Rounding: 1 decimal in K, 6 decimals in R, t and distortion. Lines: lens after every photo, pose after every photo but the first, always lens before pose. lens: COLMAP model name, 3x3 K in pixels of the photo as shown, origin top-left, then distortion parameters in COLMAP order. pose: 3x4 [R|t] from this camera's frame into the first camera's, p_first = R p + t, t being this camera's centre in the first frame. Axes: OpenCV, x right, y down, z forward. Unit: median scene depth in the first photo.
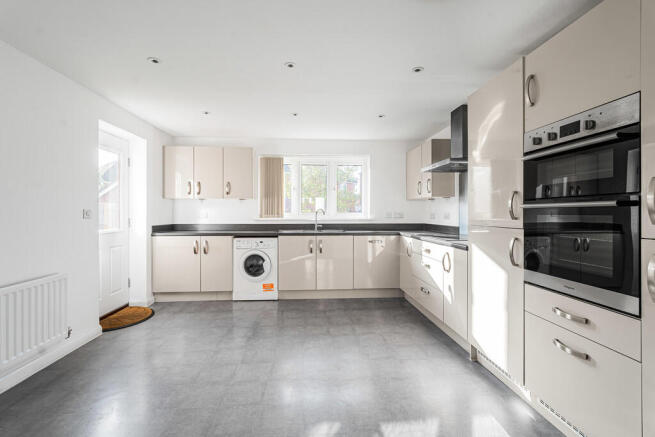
lens RADIAL K [[295.4, 0, 324.0], [0, 295.4, 217.9], [0, 0, 1]] dist [0.003101, 0.000890]
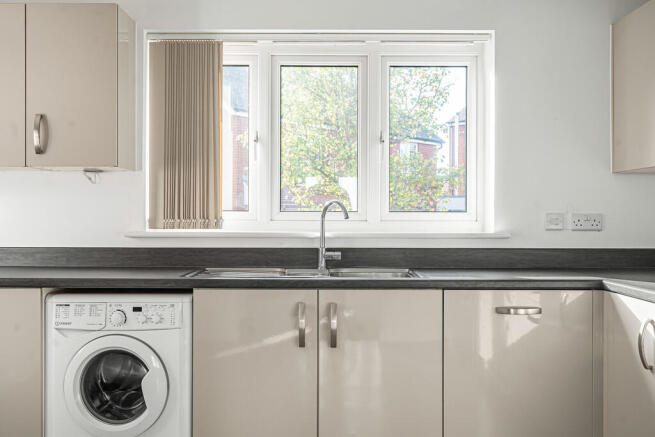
lens RADIAL K [[676.9, 0, 330.5], [0, 676.9, 218.1], [0, 0, 1]] dist [0.004095, 0.000000]
pose [[0.998790, 0.002604, -0.049101, 0.017706], [-0.003394, 0.999866, -0.016017, -0.000856], [0.049053, 0.016164, 0.998665, 0.281290]]
